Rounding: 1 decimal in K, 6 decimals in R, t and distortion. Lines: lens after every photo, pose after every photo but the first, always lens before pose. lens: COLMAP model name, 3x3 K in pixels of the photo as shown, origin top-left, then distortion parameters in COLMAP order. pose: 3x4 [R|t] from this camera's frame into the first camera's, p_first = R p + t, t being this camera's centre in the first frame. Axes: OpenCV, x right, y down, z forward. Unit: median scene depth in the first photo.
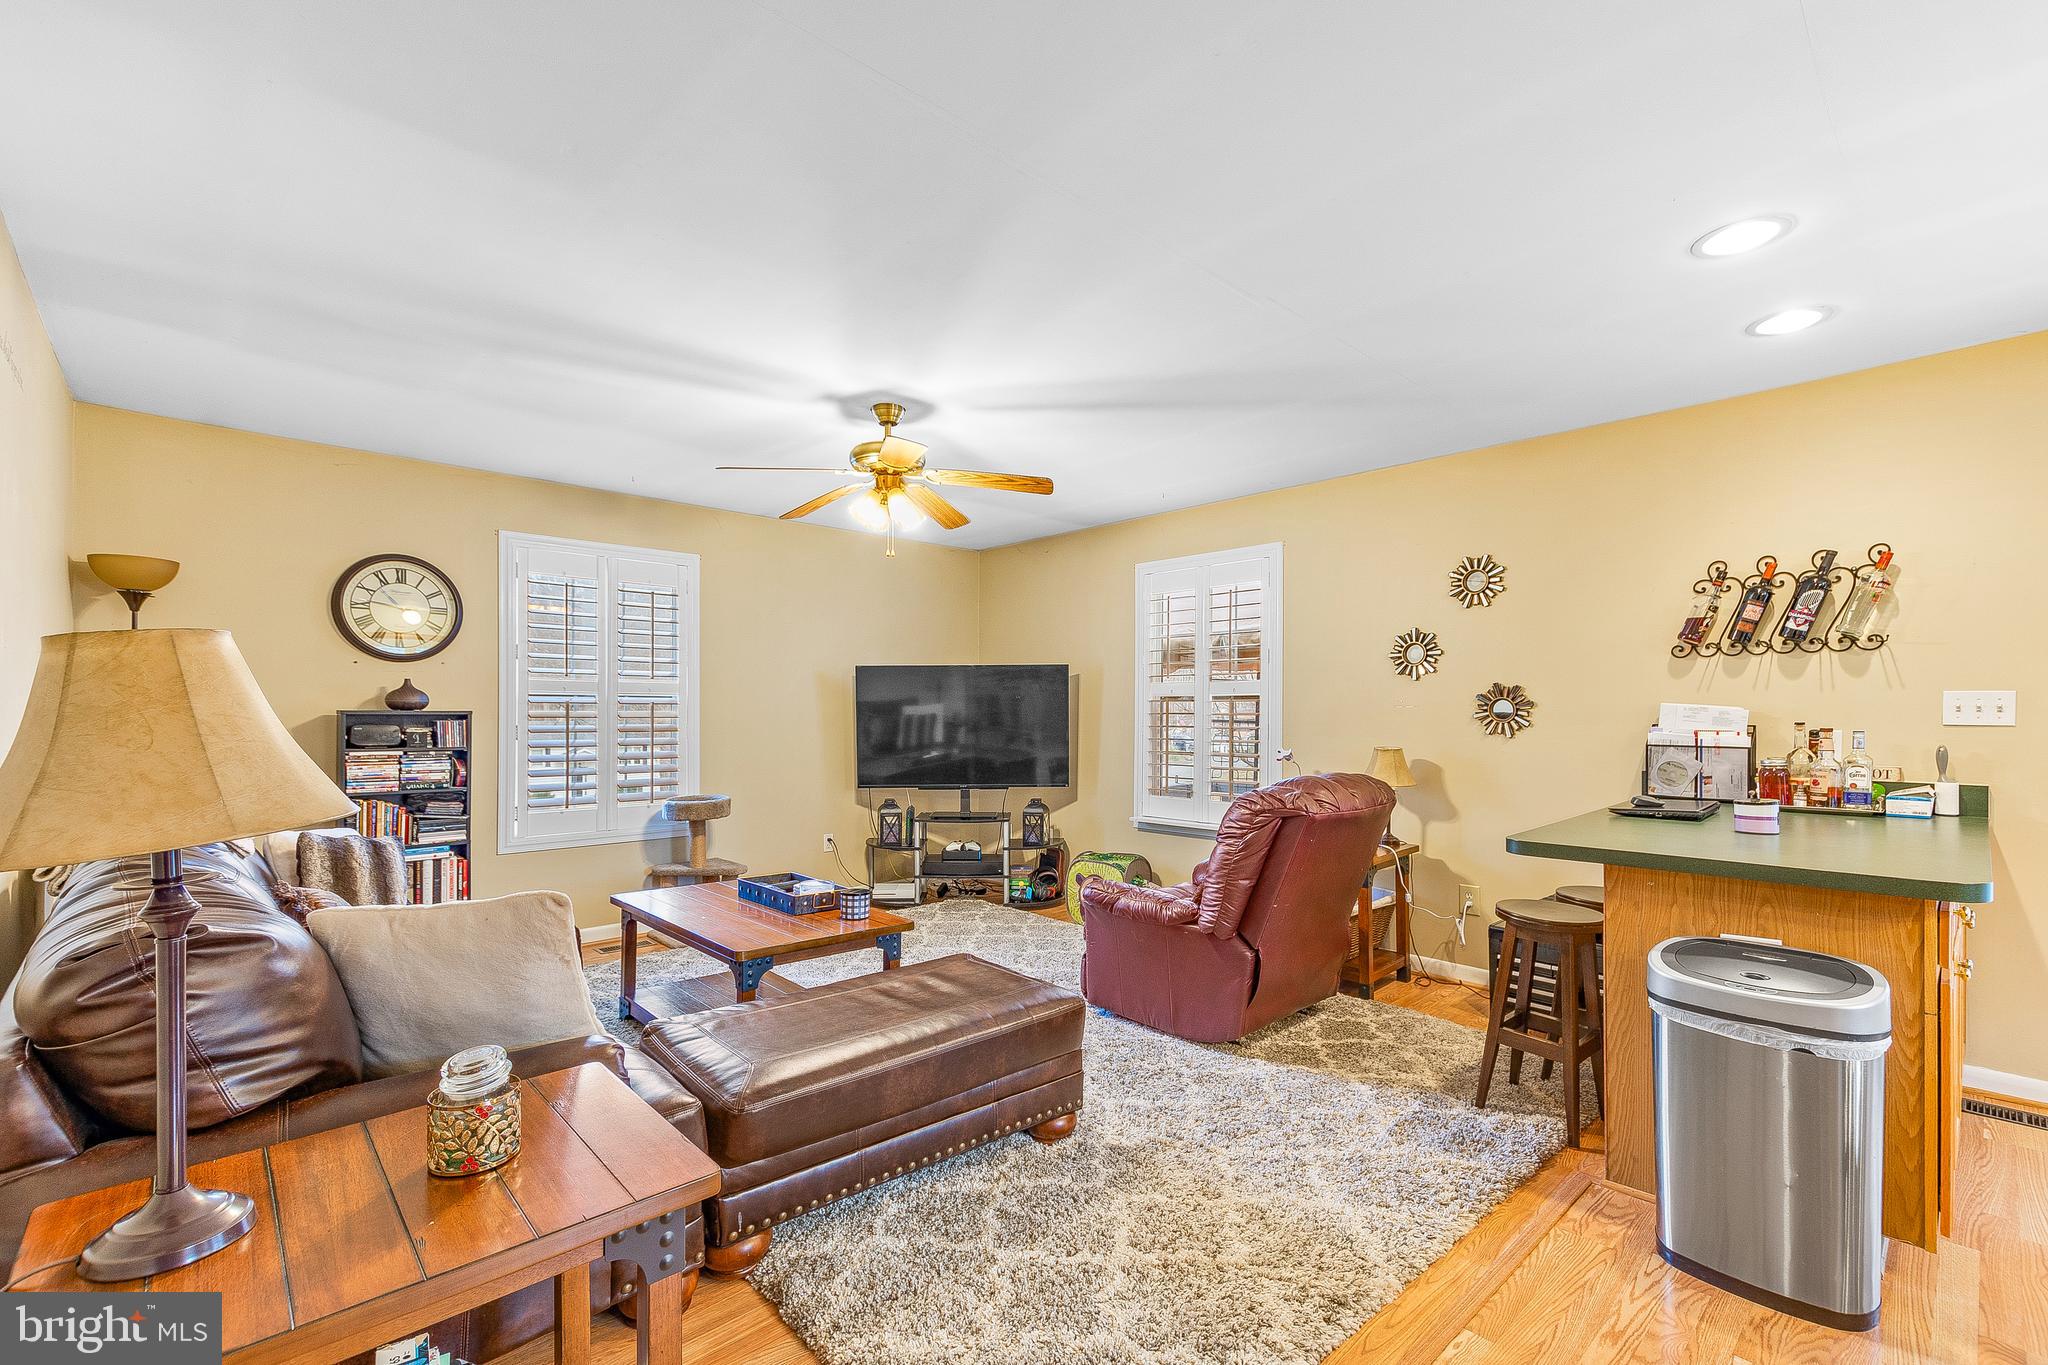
lens RADIAL K [[892.3, 0, 1031.5], [0, 892.3, 722.4], [0, 0, 1]] dist [0.018473, -0.003627]
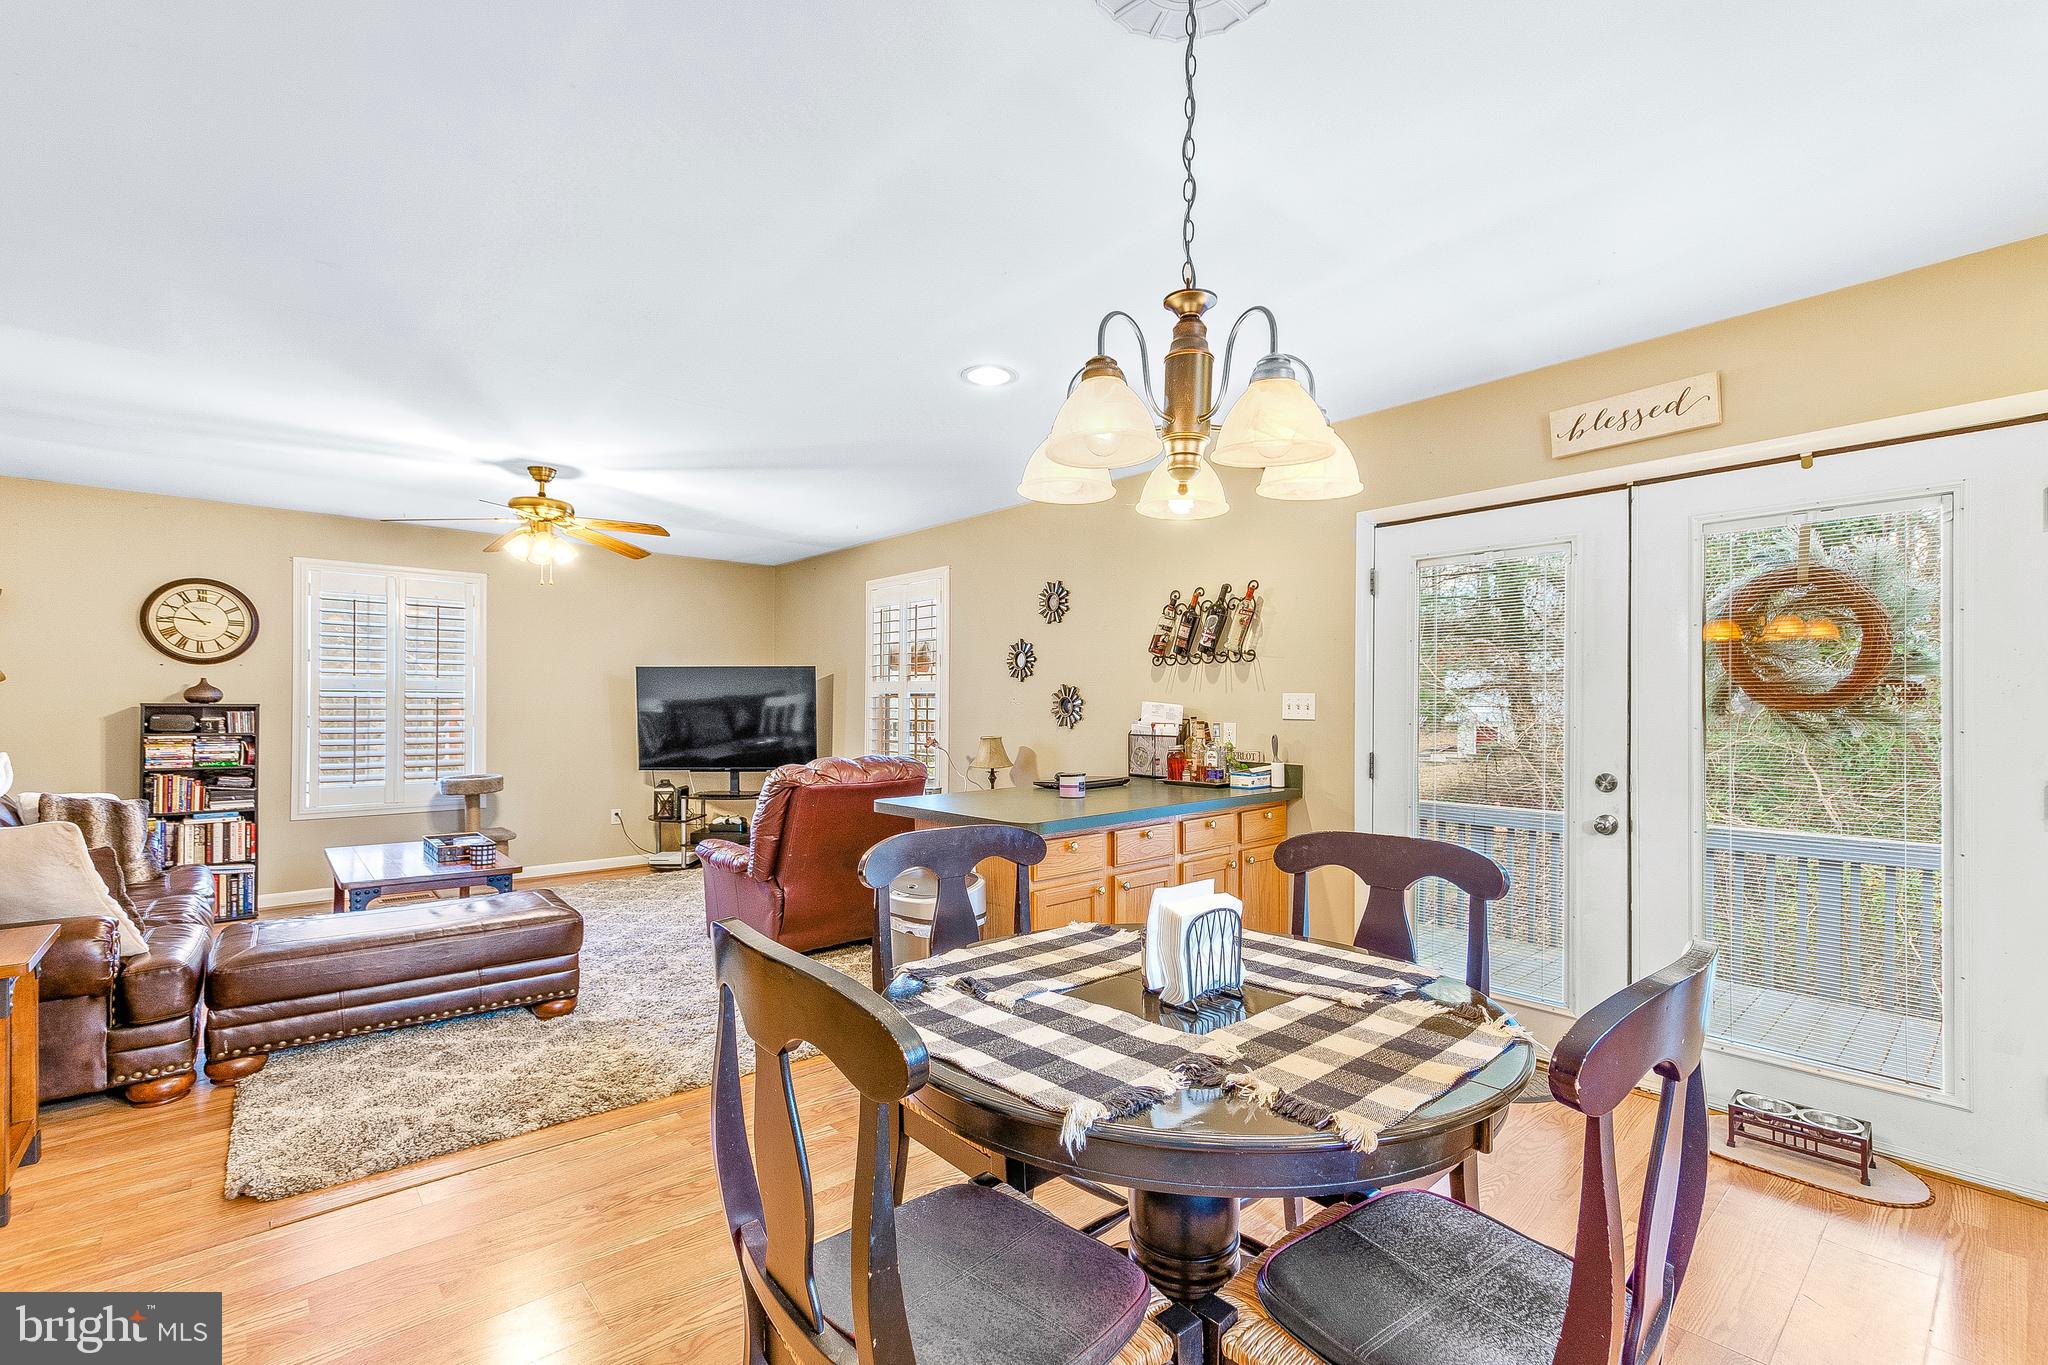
lens RADIAL K [[892.3, 0, 1033.9], [0, 892.3, 705.0], [0, 0, 1]] dist [0.018473, -0.003627]
pose [[0.999685, 0.003548, -0.024840, 0.493161], [-0.003791, 0.999945, -0.009740, -0.002986], [0.024804, 0.009831, 0.999644, -0.226533]]
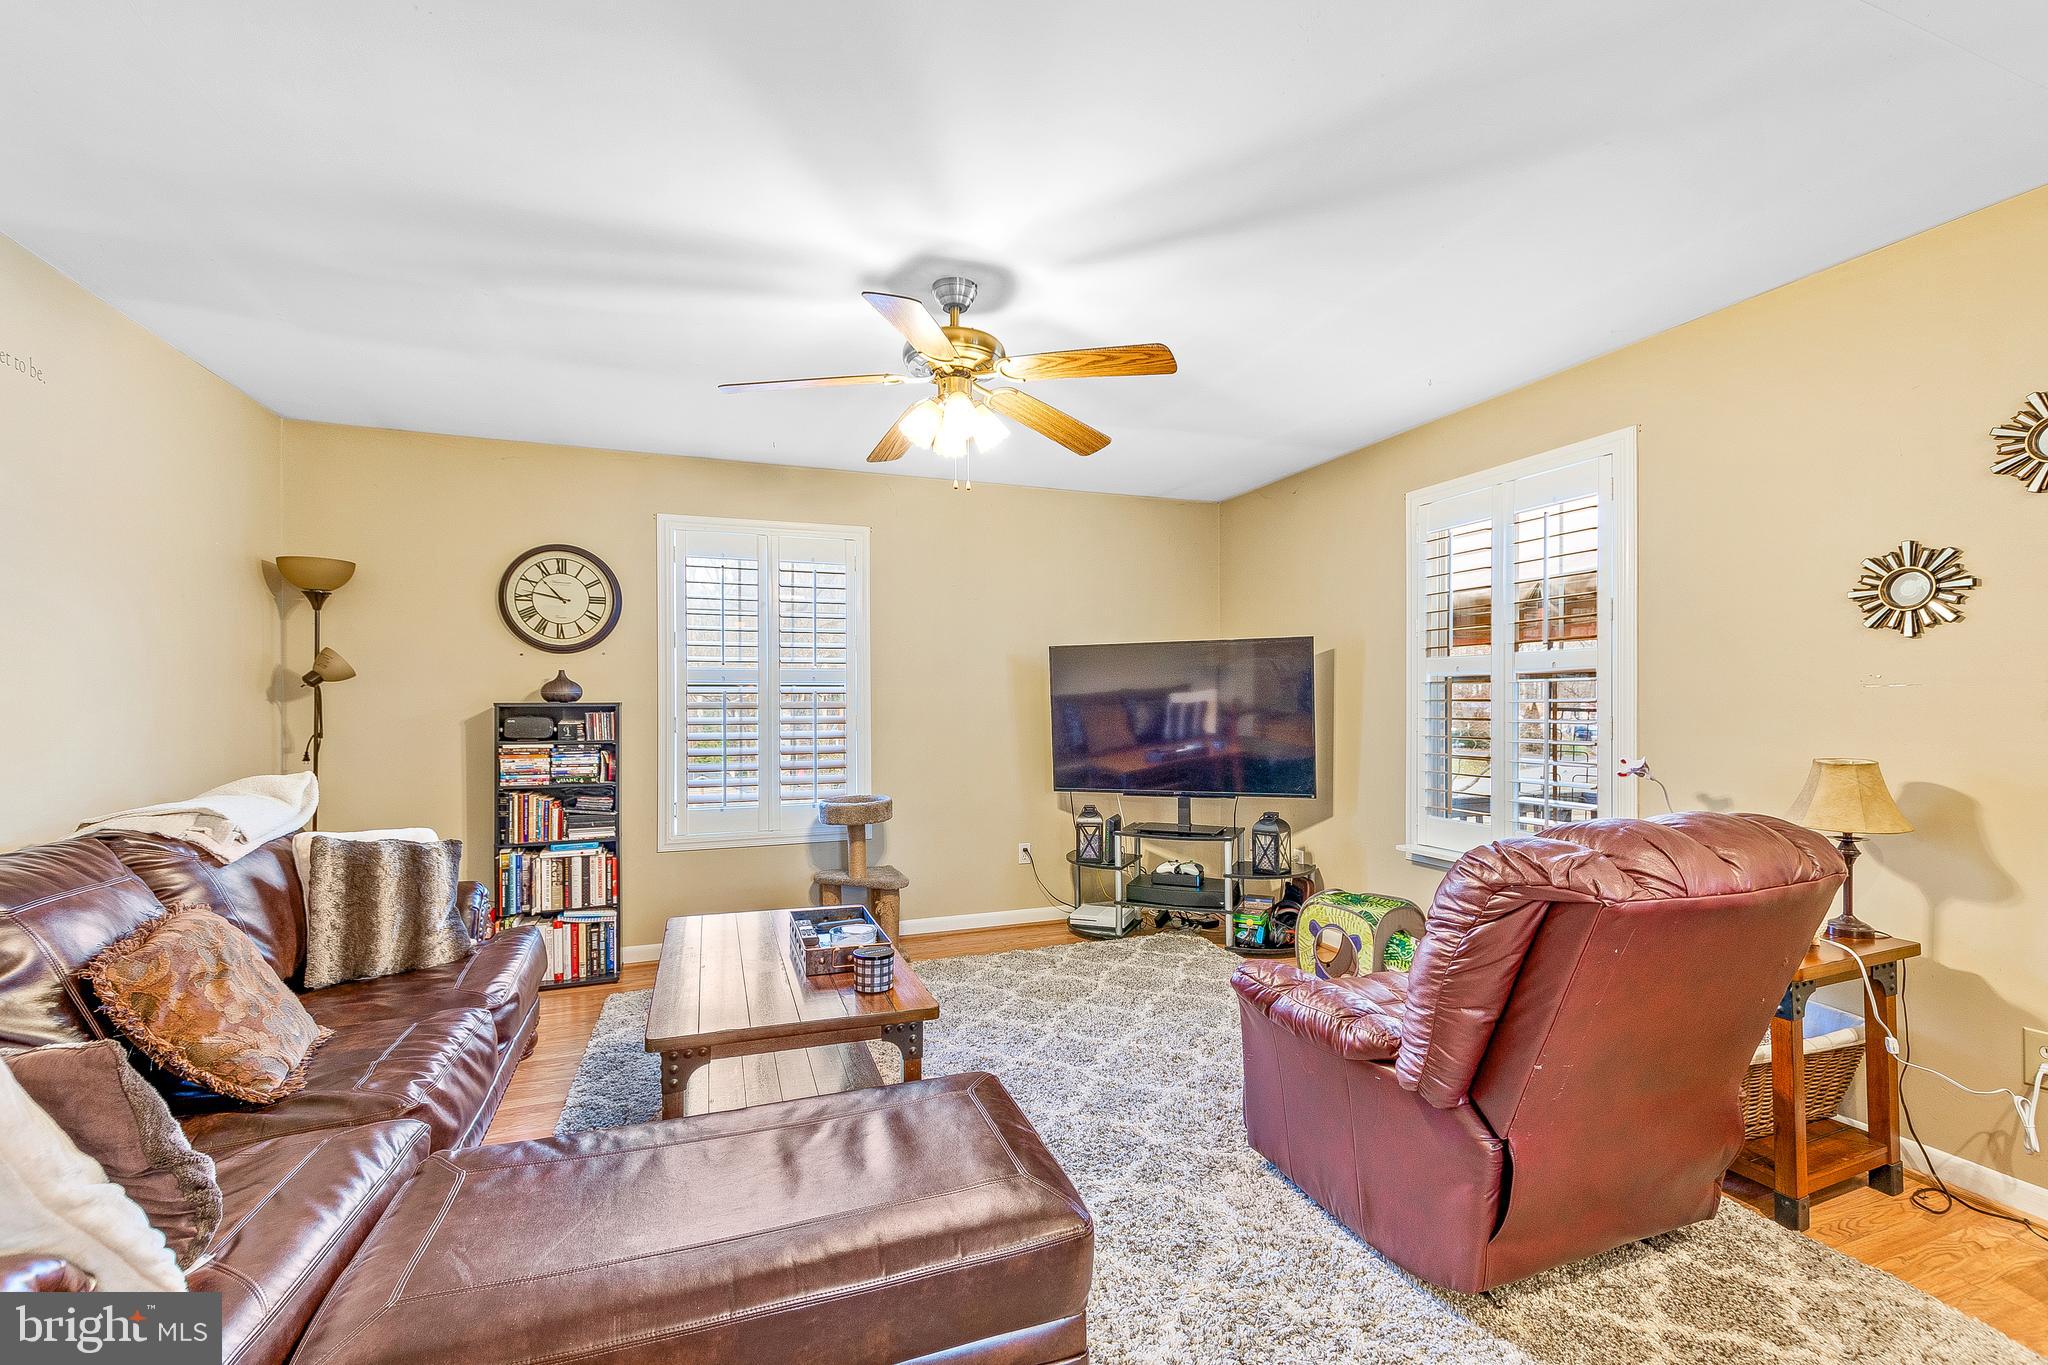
lens RADIAL K [[892.3, 0, 1029.0], [0, 892.3, 705.2], [0, 0, 1]] dist [0.018473, -0.003627]
pose [[0.923809, -0.004317, -0.382829, 0.149590], [0.002625, 0.999984, -0.004941, -0.004239], [0.382844, 0.003560, 0.923806, 0.297046]]
